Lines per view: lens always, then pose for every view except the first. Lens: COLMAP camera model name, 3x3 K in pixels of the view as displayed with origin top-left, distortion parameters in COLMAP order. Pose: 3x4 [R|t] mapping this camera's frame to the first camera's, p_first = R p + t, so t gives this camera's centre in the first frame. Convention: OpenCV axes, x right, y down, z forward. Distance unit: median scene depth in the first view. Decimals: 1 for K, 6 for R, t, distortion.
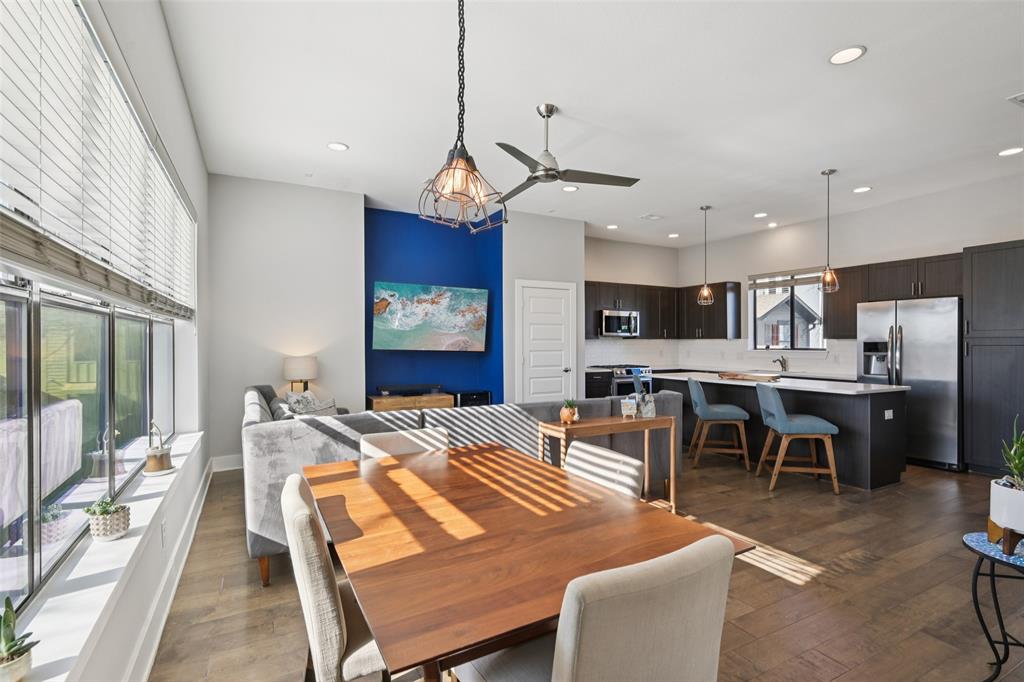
lens RADIAL K [[482.4, 0, 512.0], [0, 482.4, 341.0], [0, 0, 1]] dist [0.000434, 0.000473]
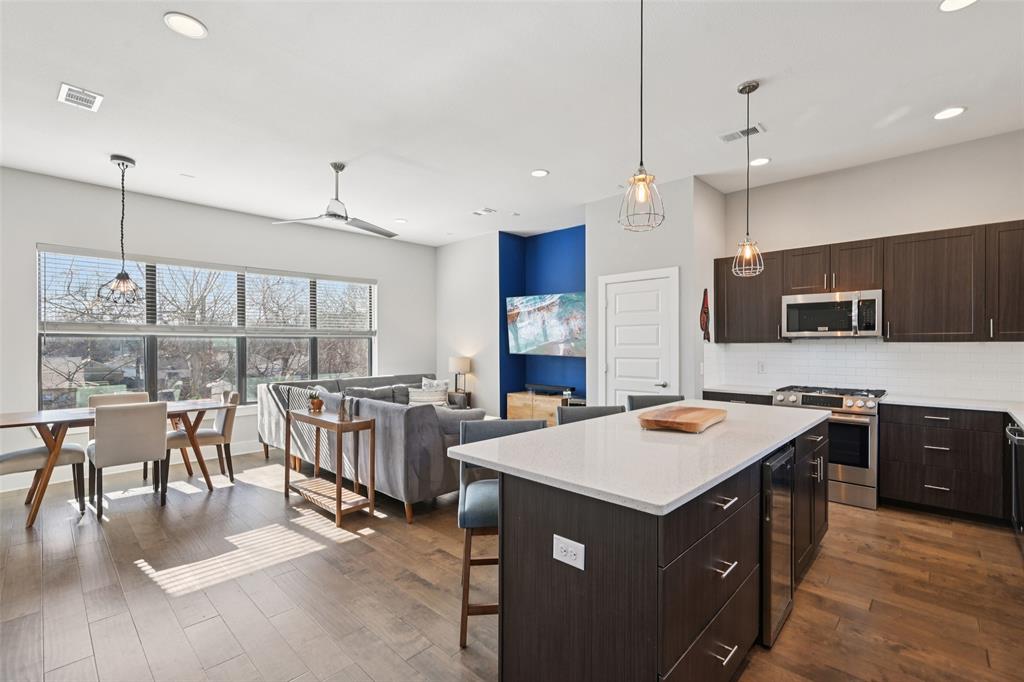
lens RADIAL K [[453.6, 0, 515.5], [0, 453.6, 346.0], [0, 0, 1]] dist [0.000681, -0.000687]
pose [[0.312529, 0.000111, -0.949908, 0.832828], [0.002465, 0.999997, 0.000927, -0.001756], [0.949905, -0.002631, 0.312528, 0.653527]]
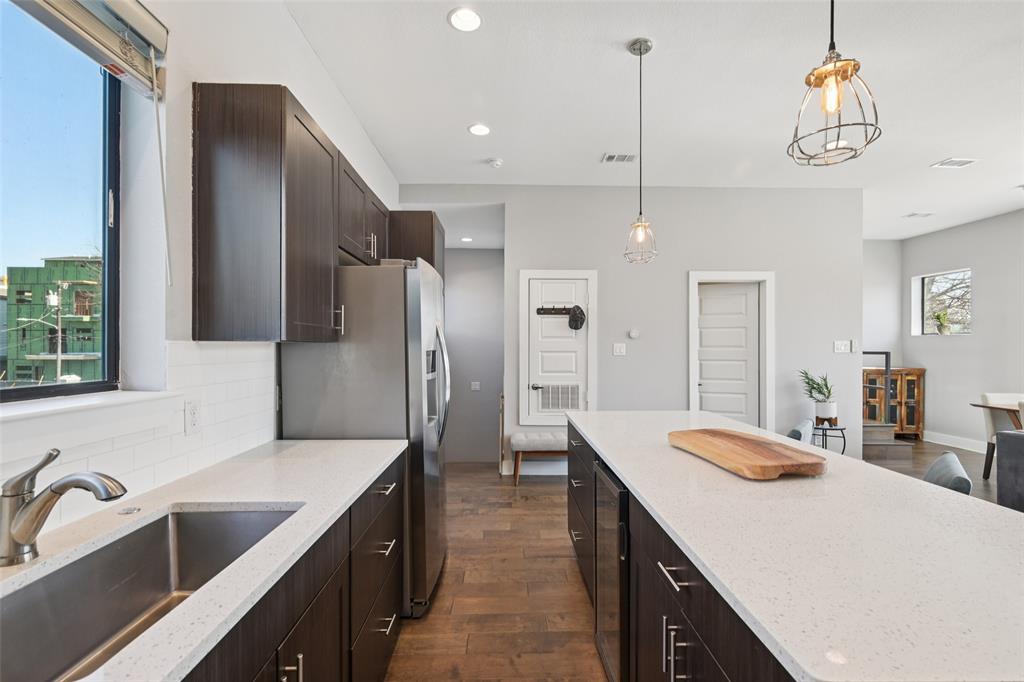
lens RADIAL K [[458.4, 0, 512.7], [0, 458.4, 344.9], [0, 0, 1]] dist [0.000020, 0.000481]
pose [[-0.891414, 0.000957, 0.453190, 0.450699], [-0.001696, 0.999984, -0.005449, -0.002871], [-0.453187, -0.005626, -0.891398, 1.307881]]
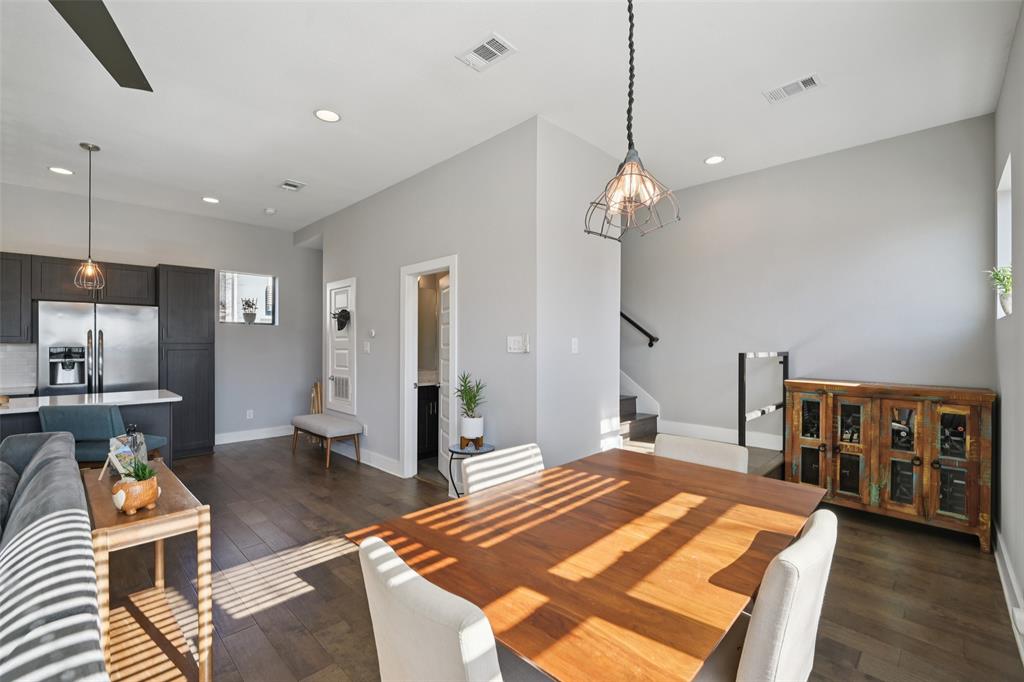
lens RADIAL K [[444.3, 0, 515.2], [0, 444.3, 346.2], [0, 0, 1]] dist [0.000225, -0.000045]
pose [[-0.309514, -0.000087, 0.950895, -0.266588], [-0.001714, 0.999998, -0.000466, -0.001037], [-0.950893, -0.001774, -0.309514, 0.451352]]
